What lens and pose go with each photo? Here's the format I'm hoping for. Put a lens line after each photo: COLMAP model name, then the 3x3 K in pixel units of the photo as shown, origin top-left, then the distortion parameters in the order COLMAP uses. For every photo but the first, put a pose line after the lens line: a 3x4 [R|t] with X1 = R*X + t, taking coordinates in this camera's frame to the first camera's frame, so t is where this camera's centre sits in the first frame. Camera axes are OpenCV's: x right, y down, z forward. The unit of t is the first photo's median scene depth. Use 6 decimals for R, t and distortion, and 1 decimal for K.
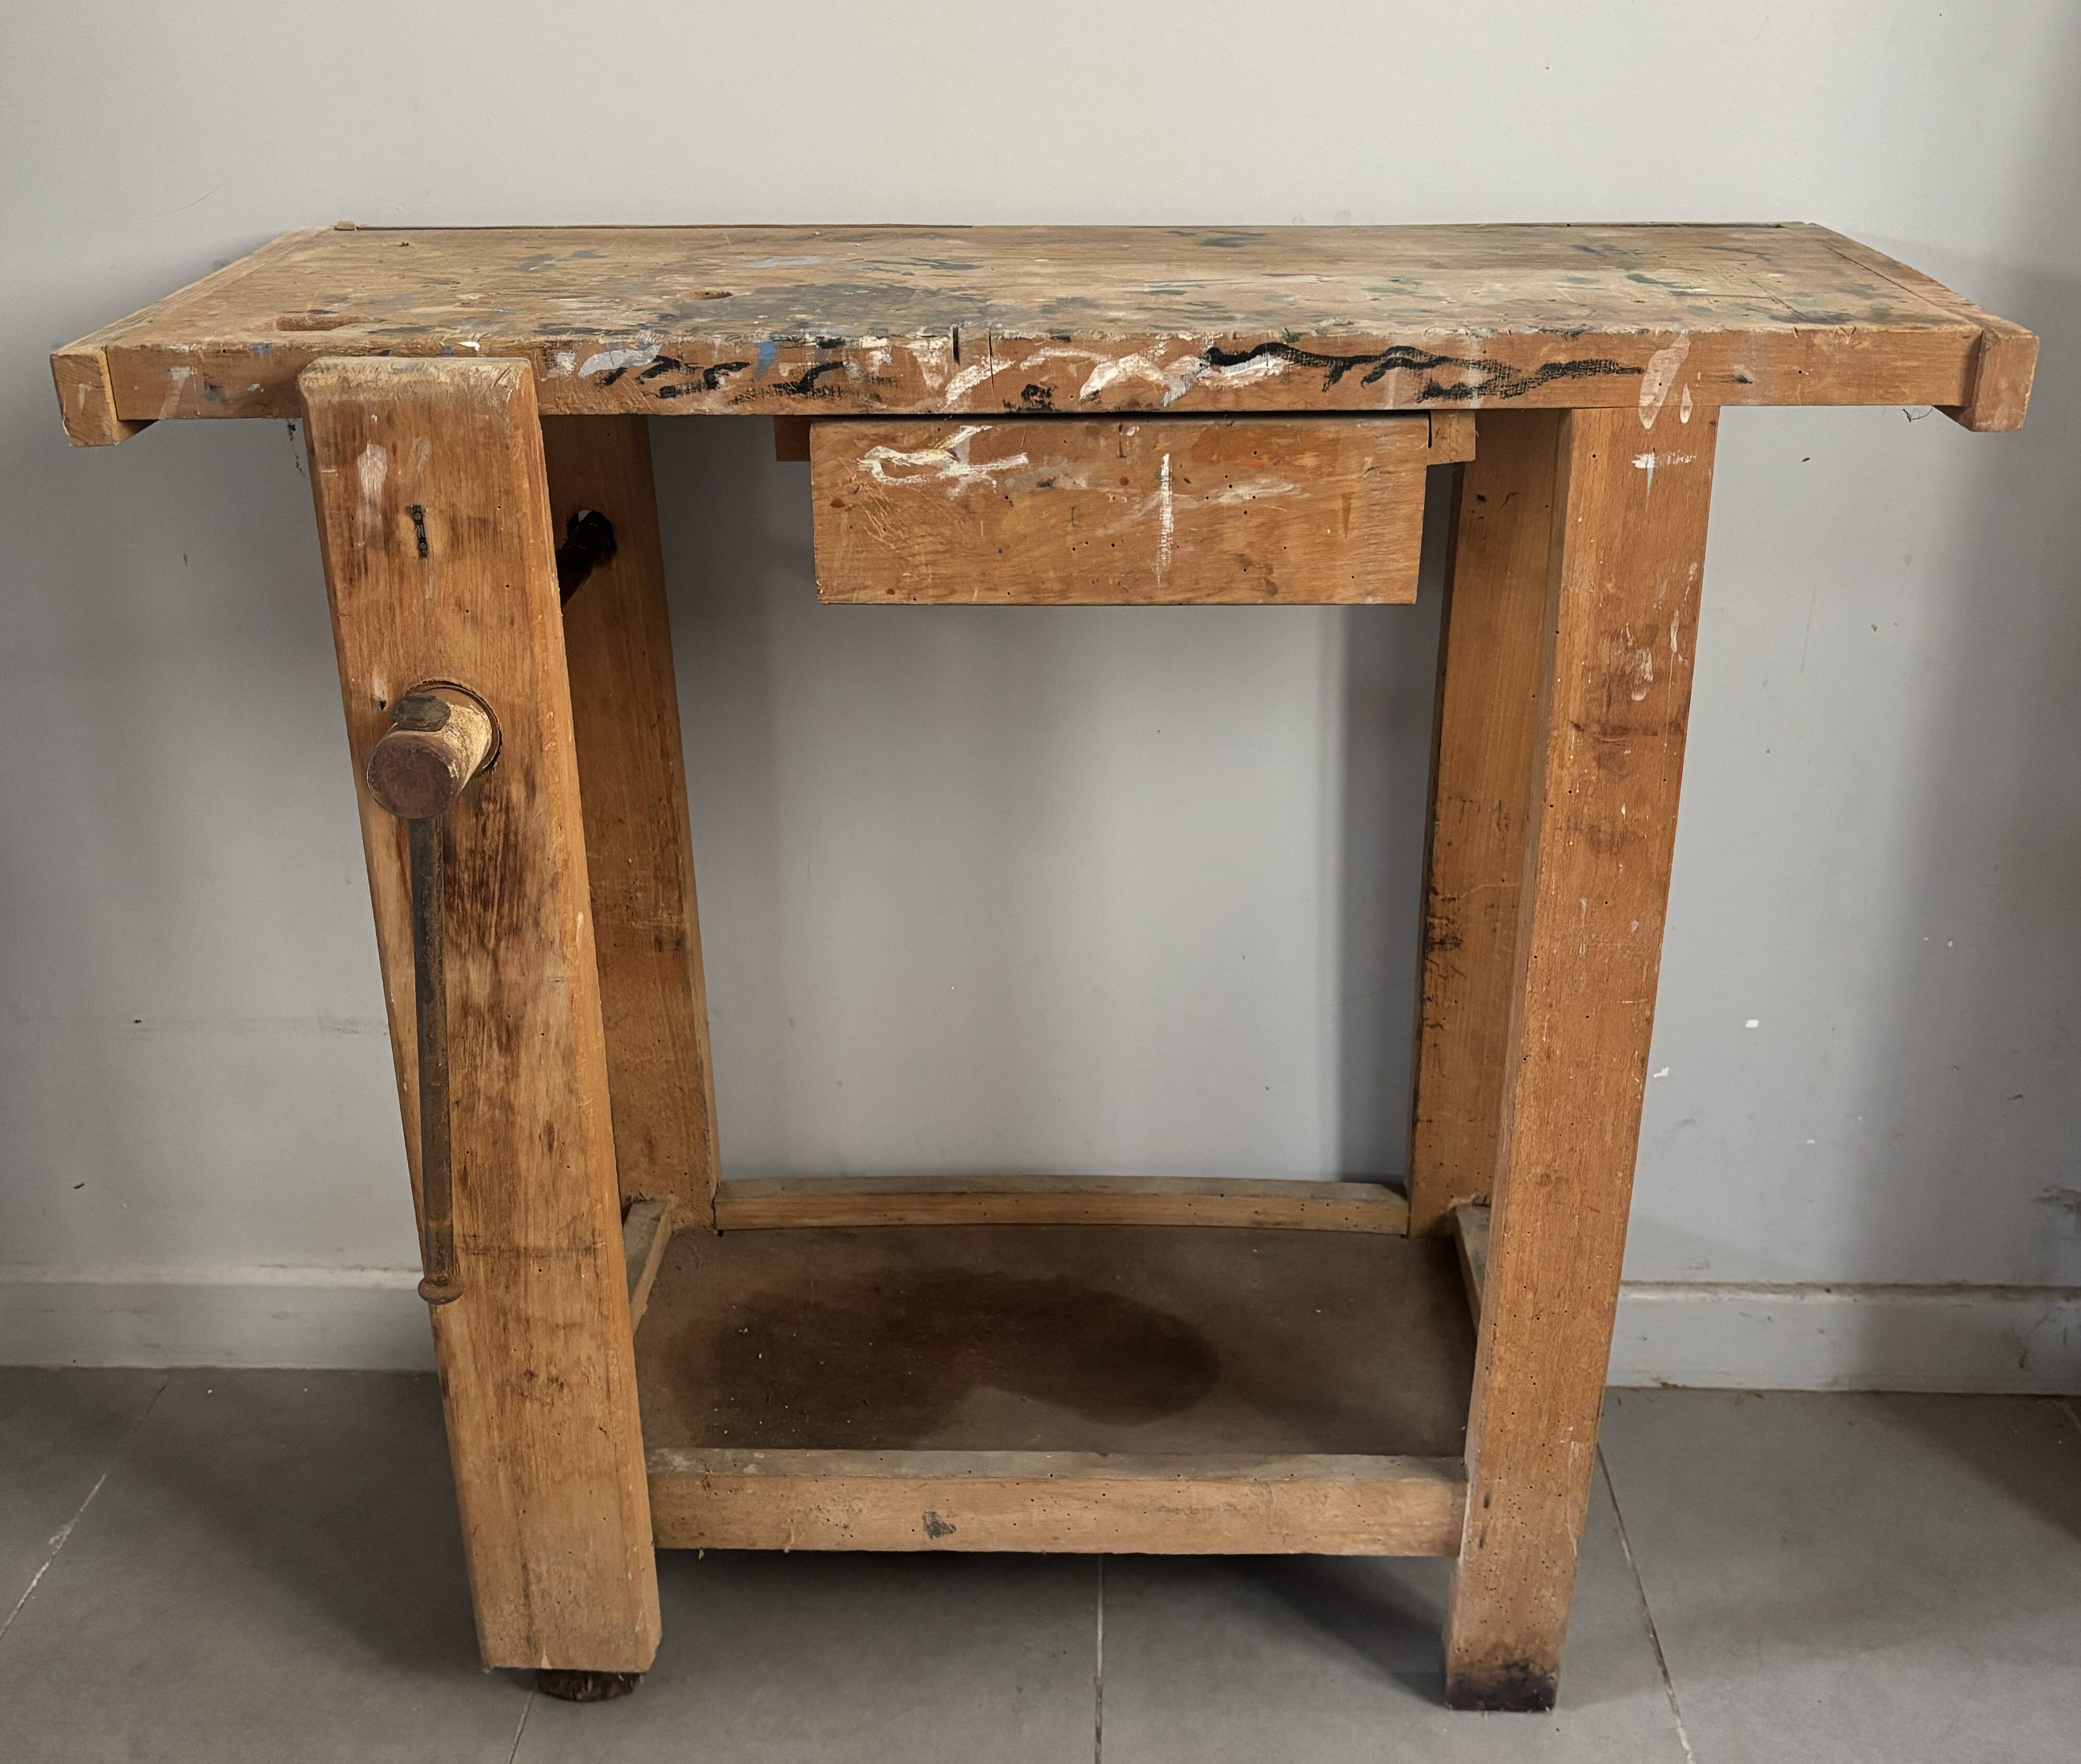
lens RADIAL K [[2211.9, 0, 1065.3], [0, 2211.9, 903.2], [0, 0, 1]] dist [0.227465, -0.792475]
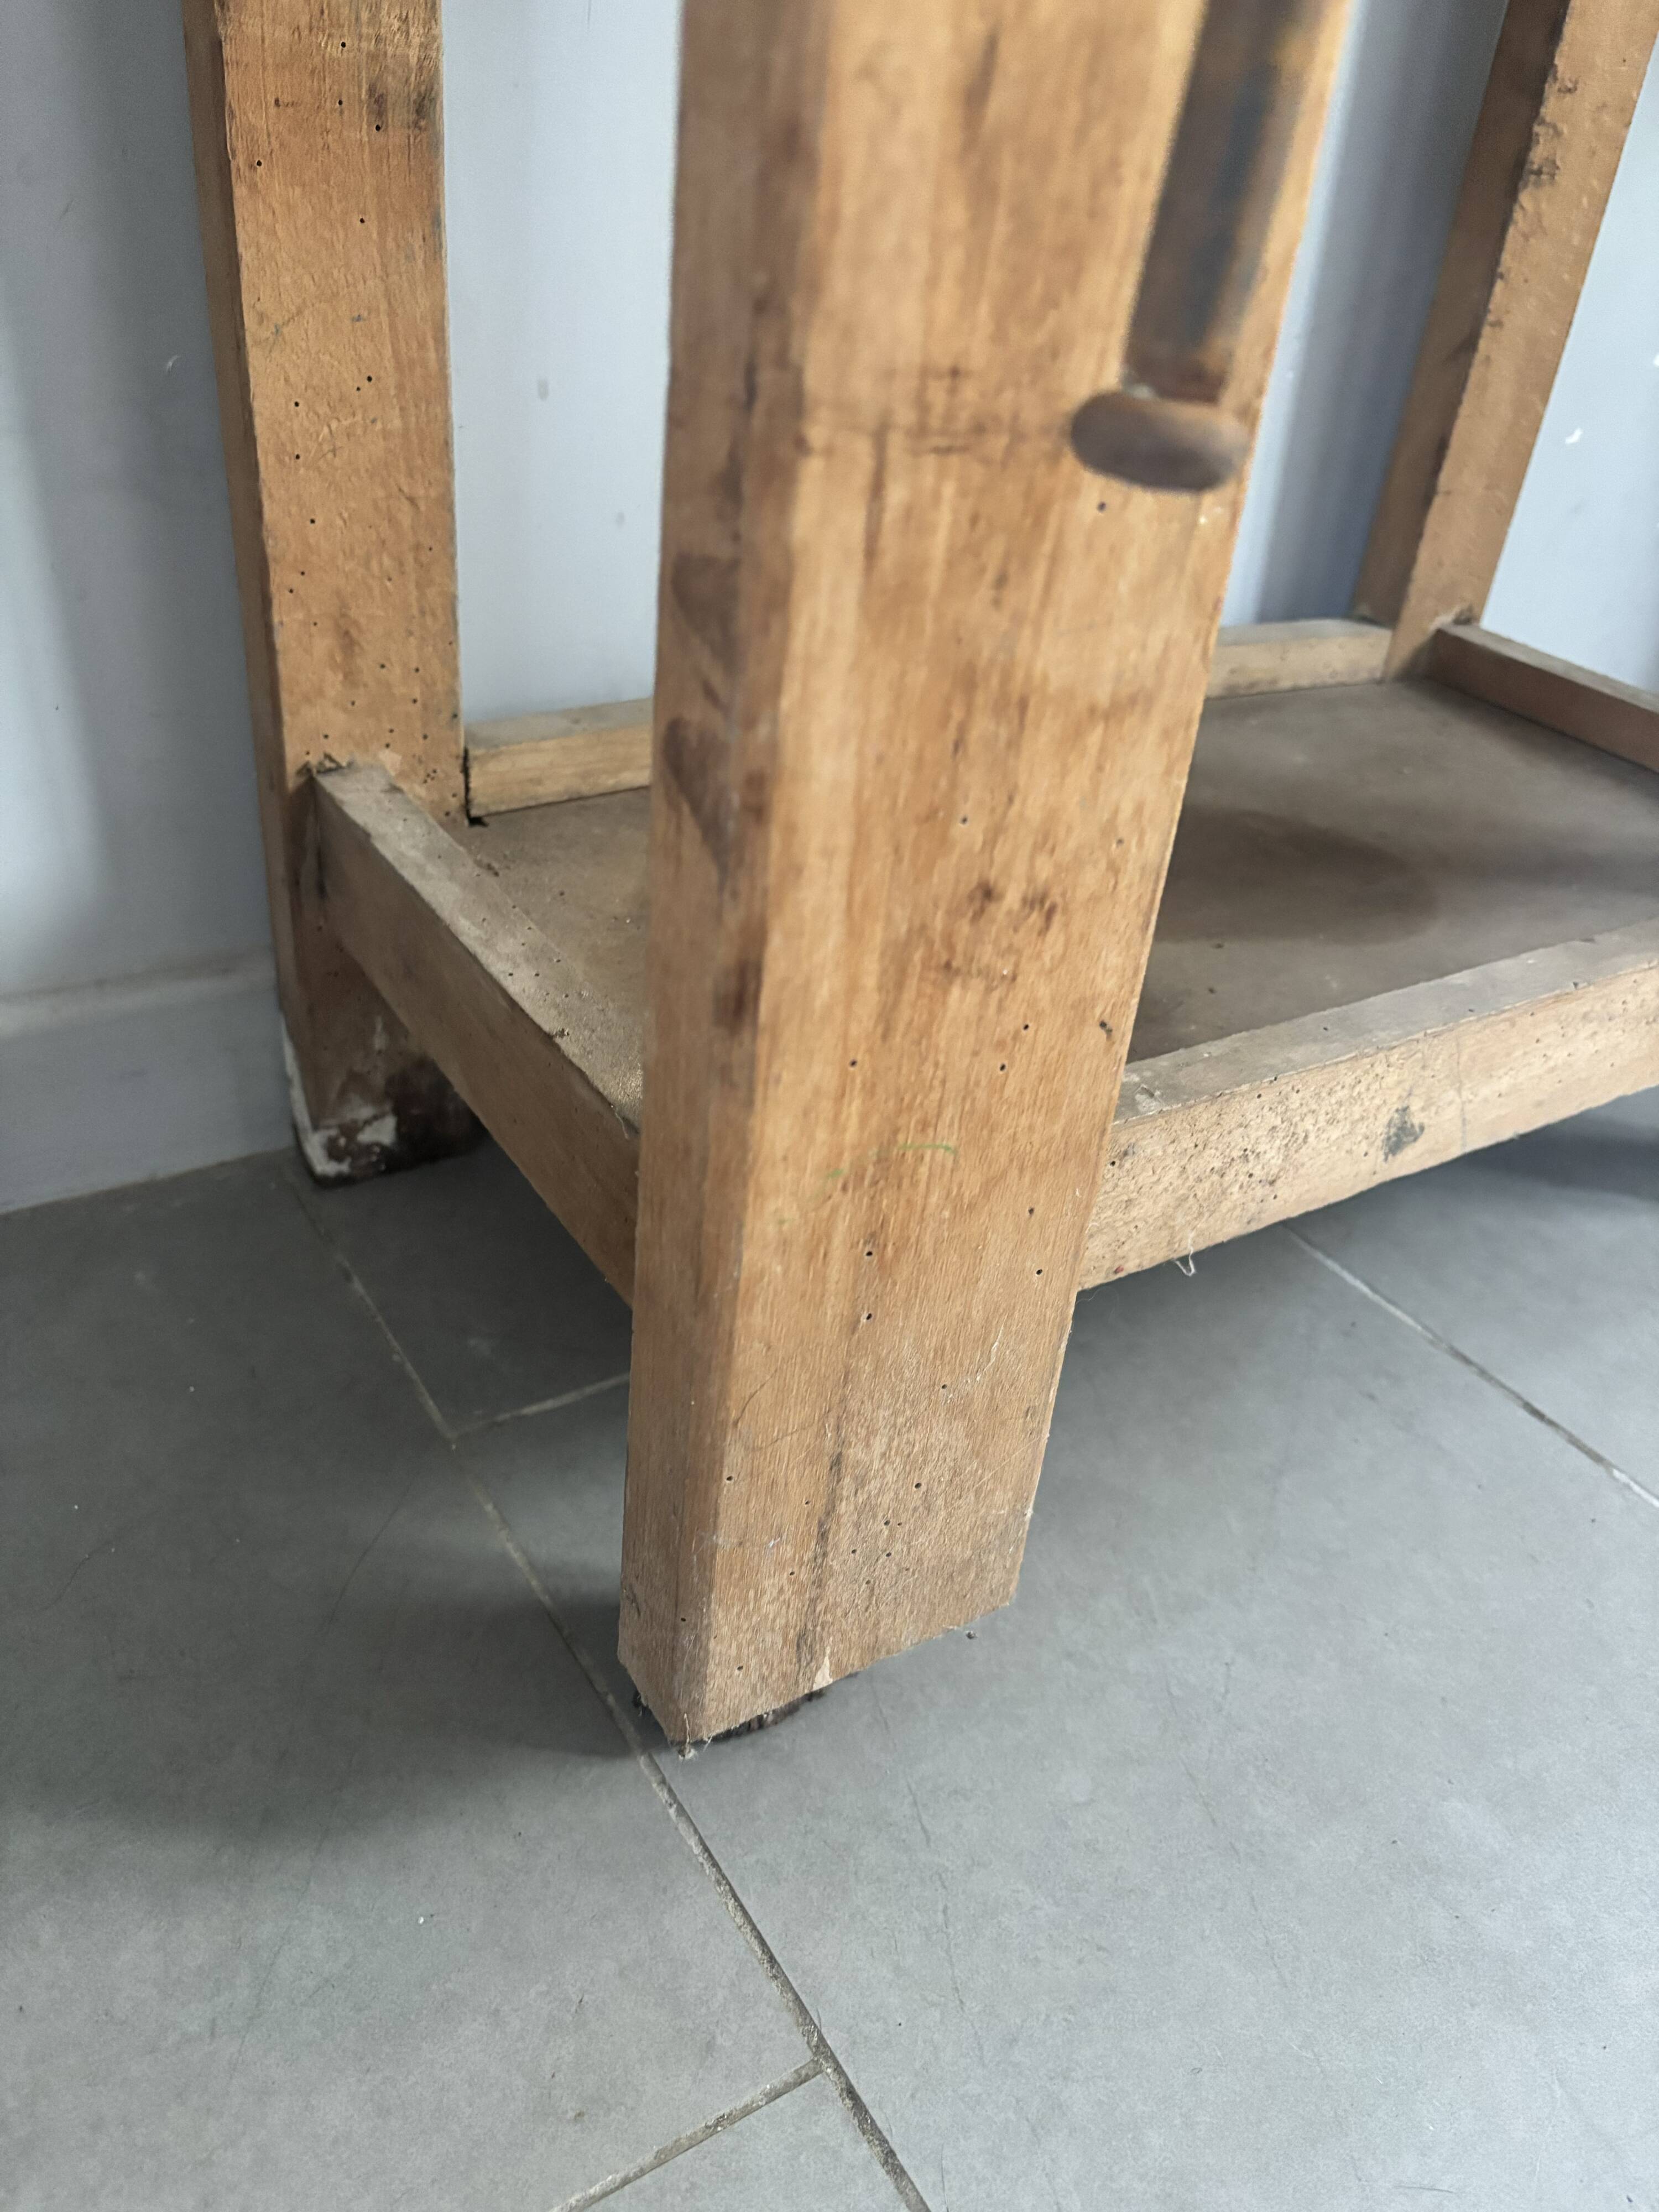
lens RADIAL K [[1712.2, 0, 829.5], [0, 1712.2, 1106.0], [0, 0, 1]] dist [0.048241, -0.128716]
pose [[0.828052, -0.233813, 0.509570, -0.462265], [0.149894, 0.968129, 0.200644, 0.217682], [-0.540242, -0.089762, 0.836708, 0.932786]]
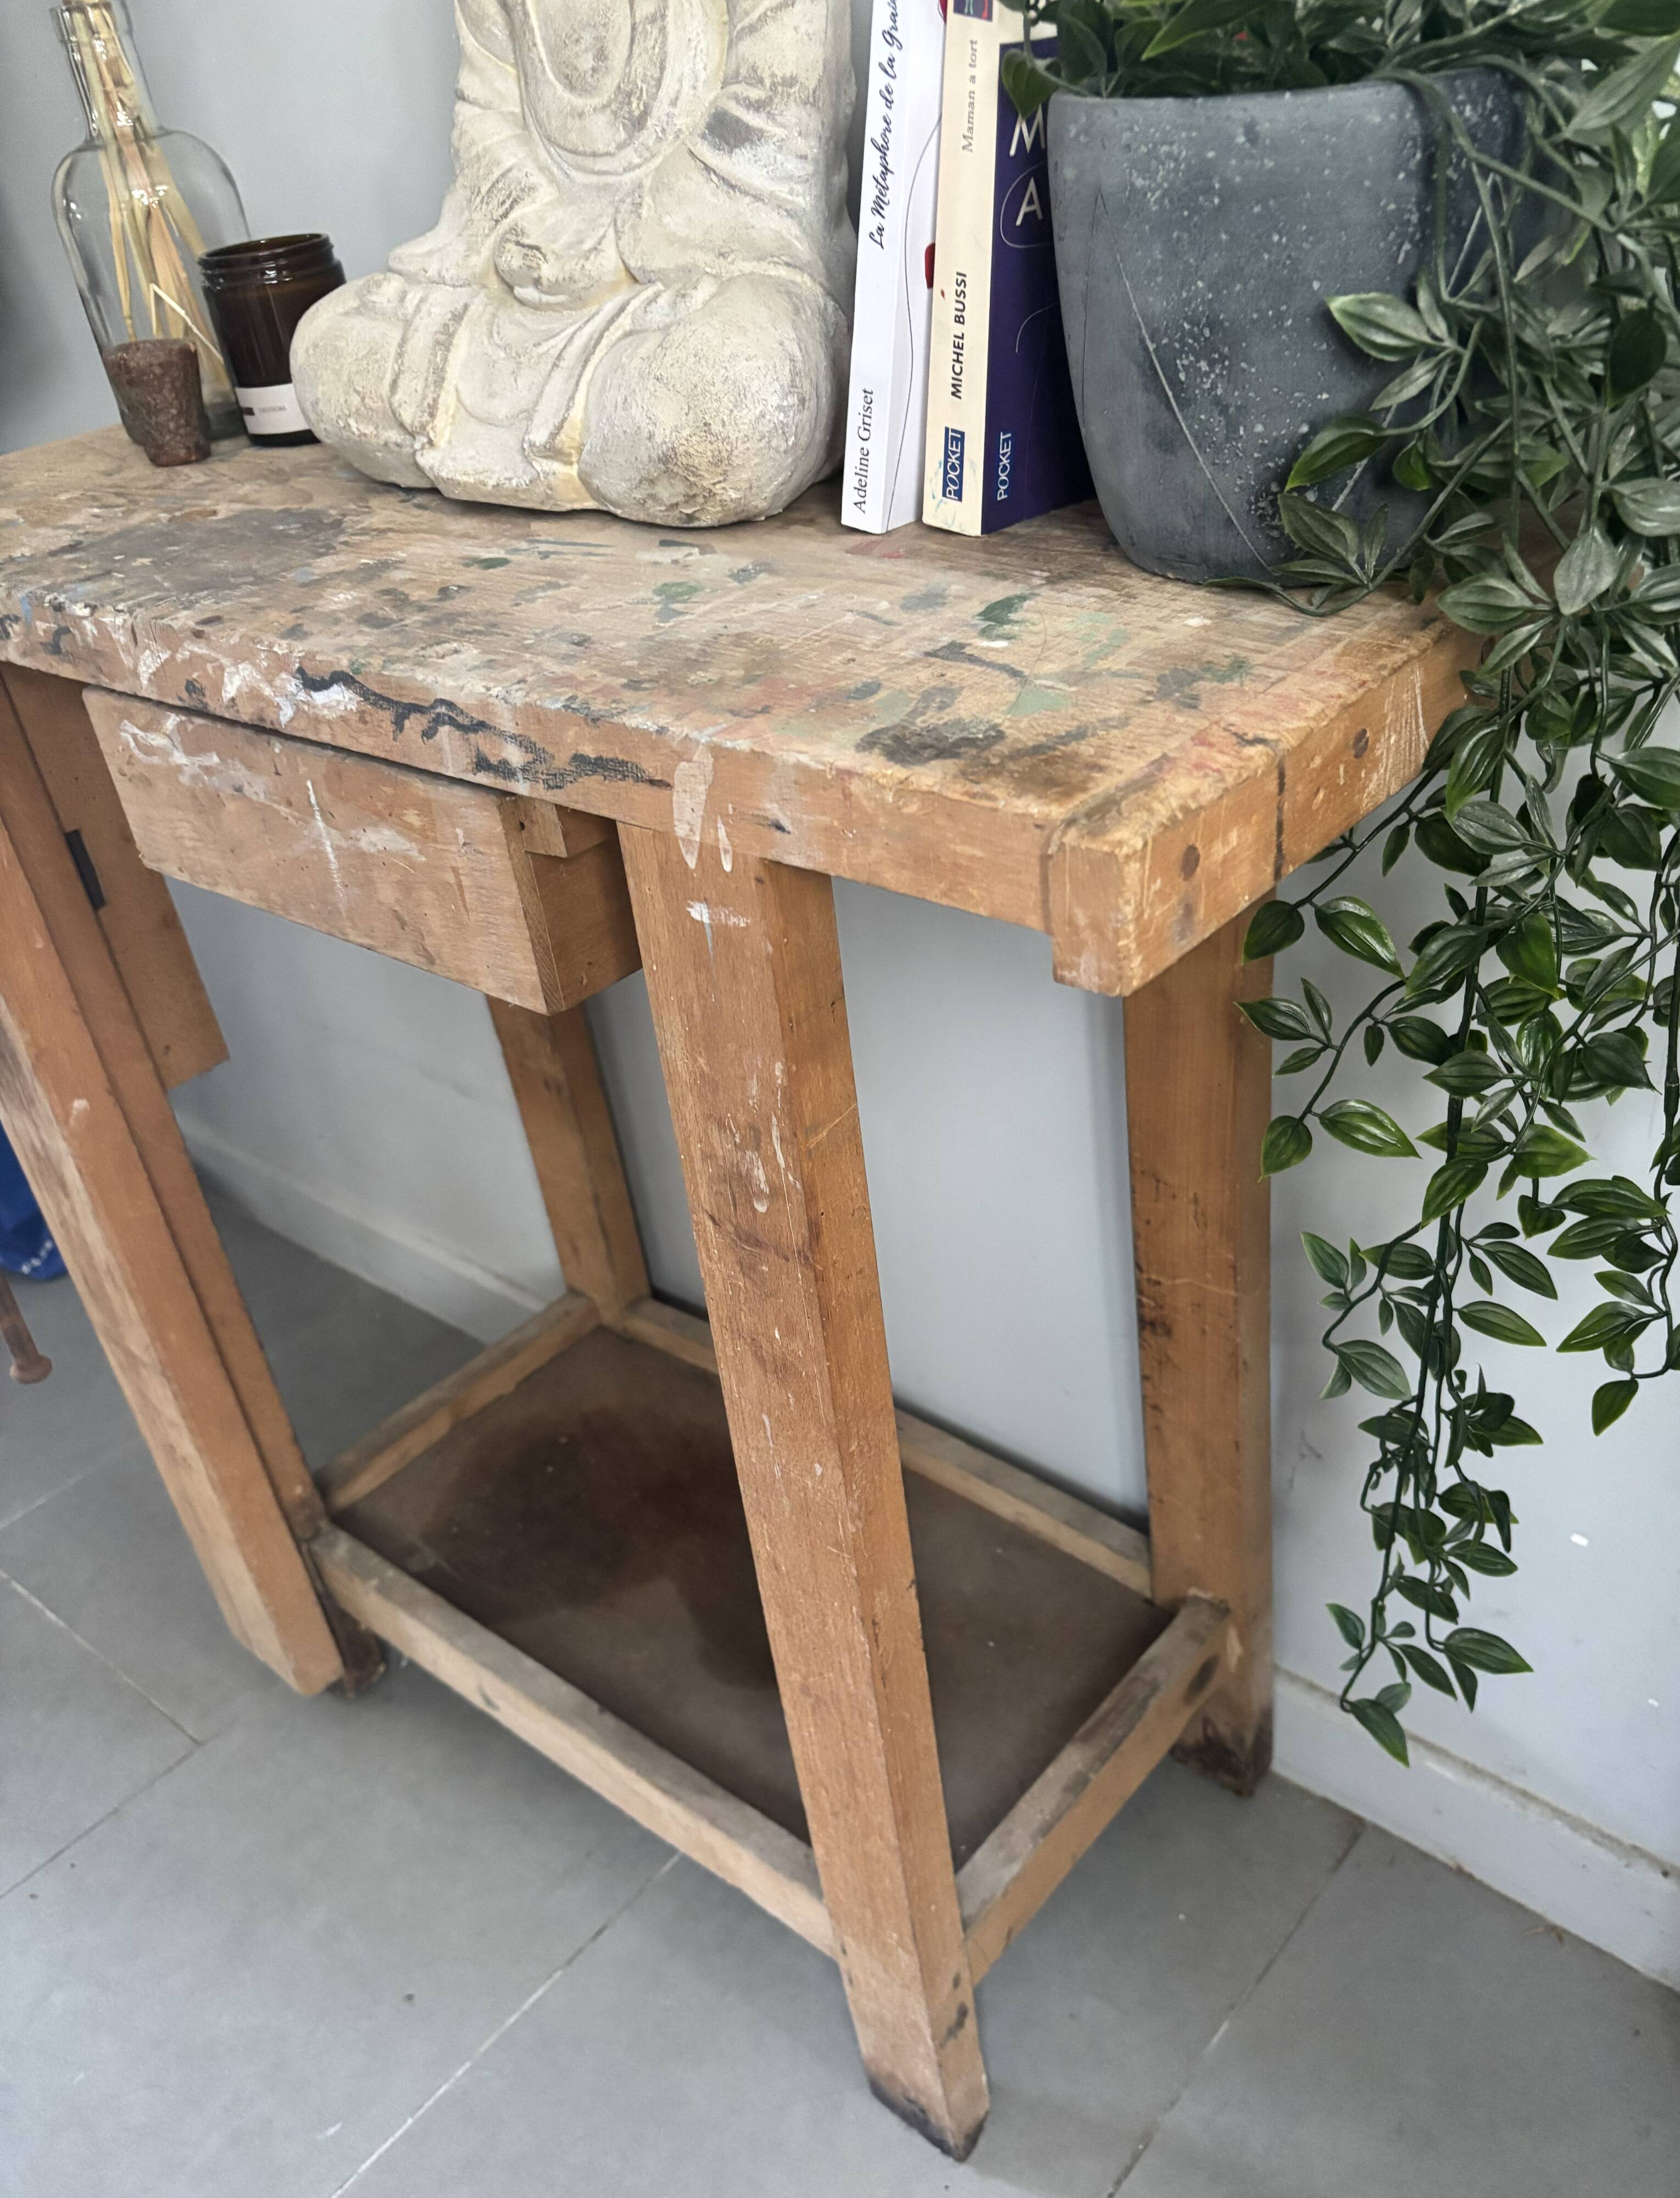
lens RADIAL K [[1795.6, 0, 906.4], [0, 1795.6, 1174.1], [0, 0, 1]] dist [0.027383, -0.089278]
pose [[0.787565, 0.284716, -0.546514, 0.630806], [-0.171753, 0.953140, 0.249048, -0.265577], [0.591813, -0.102276, 0.799561, 0.572524]]
